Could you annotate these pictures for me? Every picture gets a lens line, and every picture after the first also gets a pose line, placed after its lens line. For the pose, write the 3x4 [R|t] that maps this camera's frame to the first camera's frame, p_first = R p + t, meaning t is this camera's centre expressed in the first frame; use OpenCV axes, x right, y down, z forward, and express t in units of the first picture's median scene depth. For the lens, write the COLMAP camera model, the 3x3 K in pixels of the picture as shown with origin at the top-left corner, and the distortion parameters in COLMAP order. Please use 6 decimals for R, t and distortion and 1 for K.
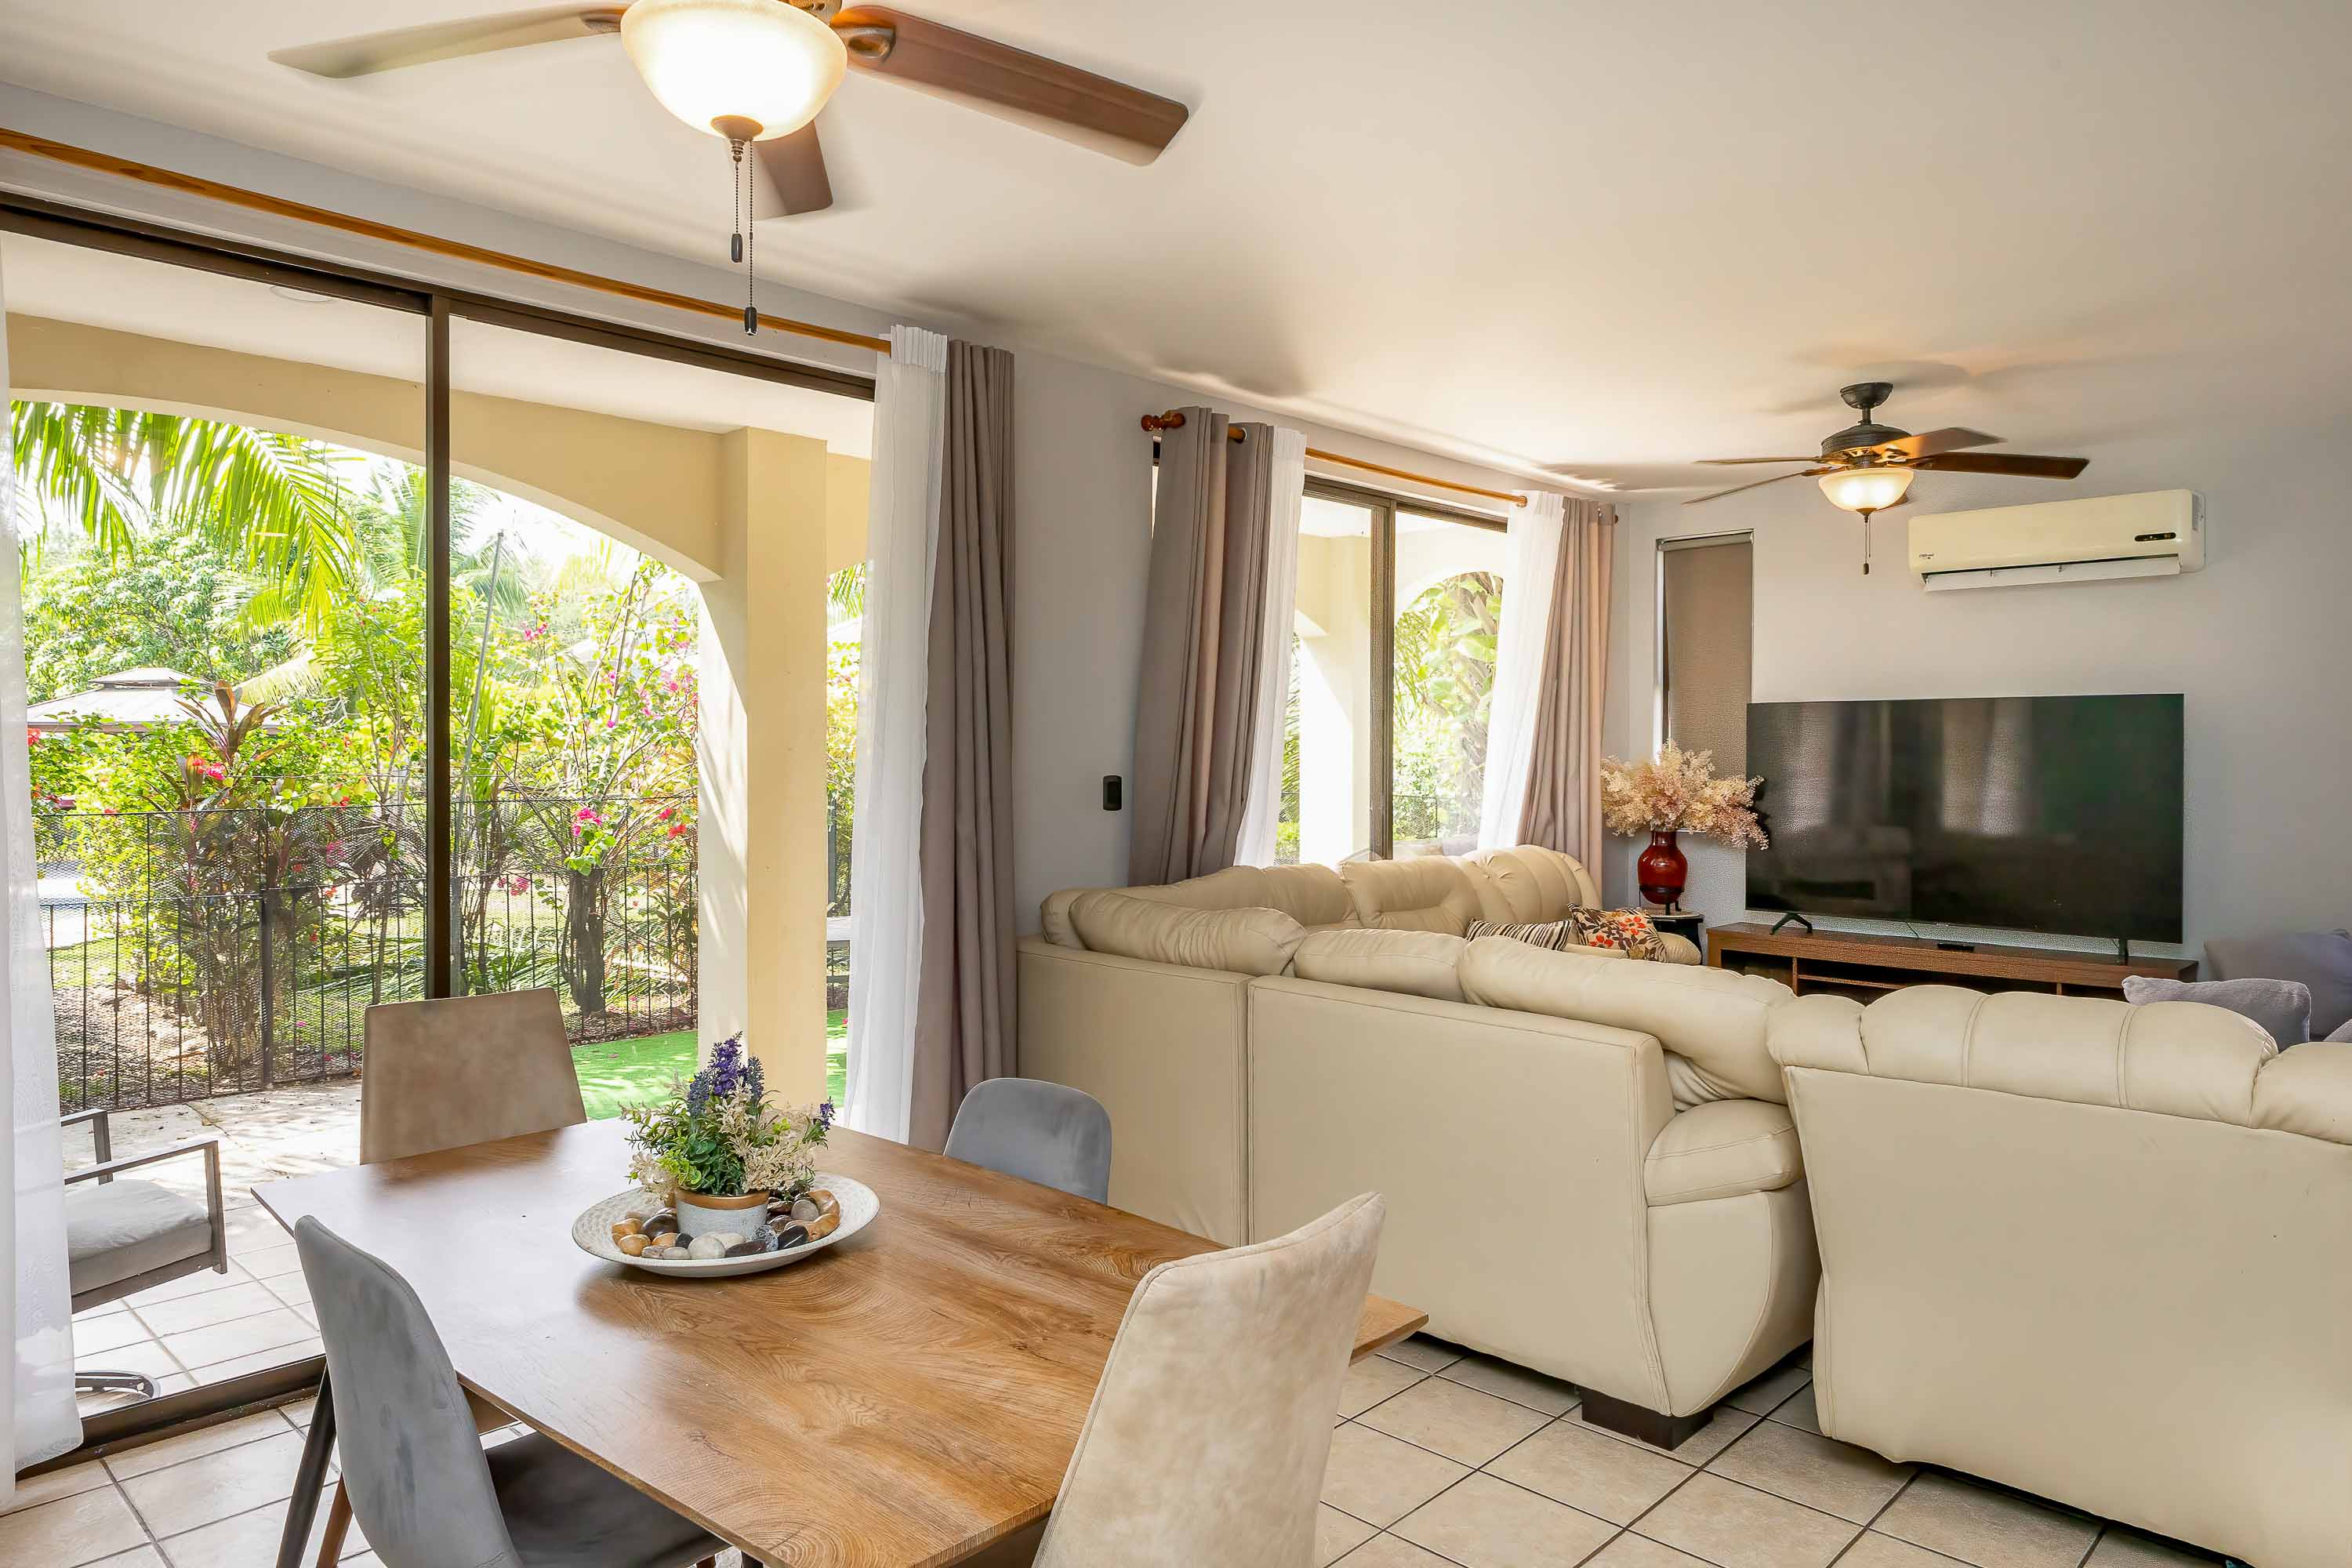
lens RADIAL K [[1460.0, 0, 1173.4], [0, 1460.0, 774.9], [0, 0, 1]] dist [-0.006113, 0.001922]
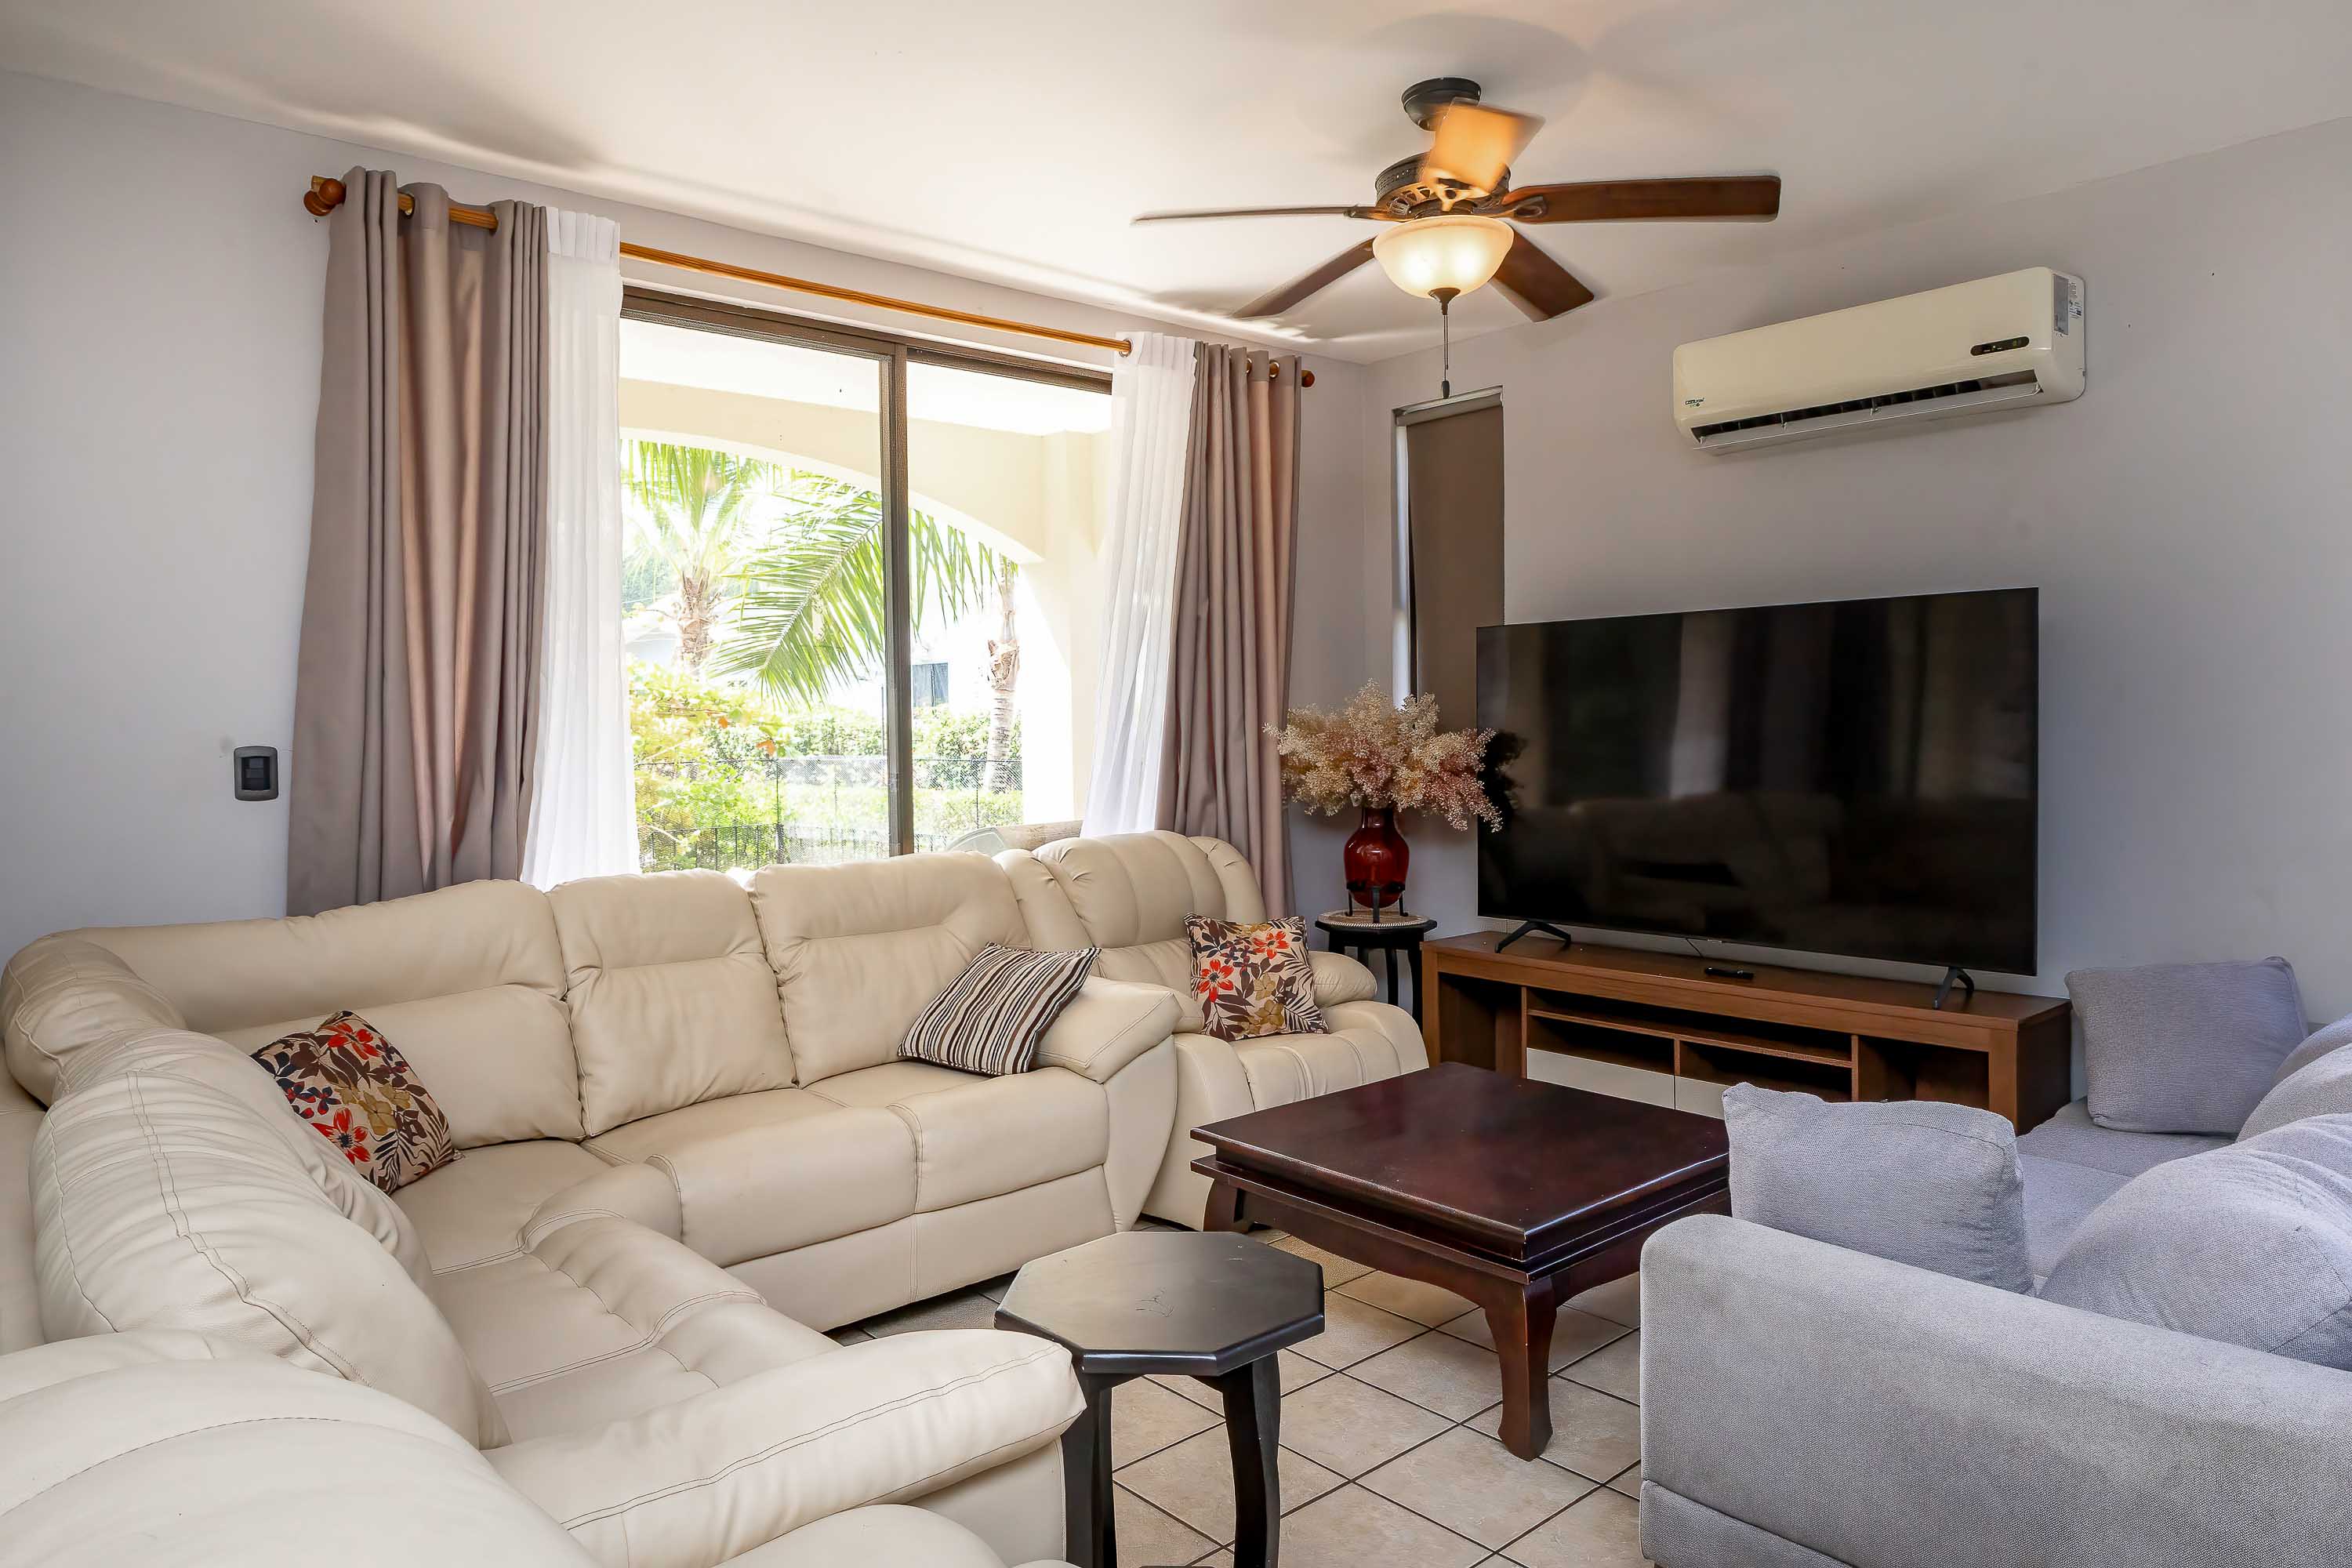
lens RADIAL K [[1463.7, 0, 1178.3], [0, 1463.7, 789.2], [0, 0, 1]] dist [-0.014108, -0.000959]
pose [[0.997209, -0.015775, -0.072979, 0.322041], [0.018201, 0.999299, 0.032703, 0.004393], [0.072412, -0.033940, 0.996797, 0.294789]]
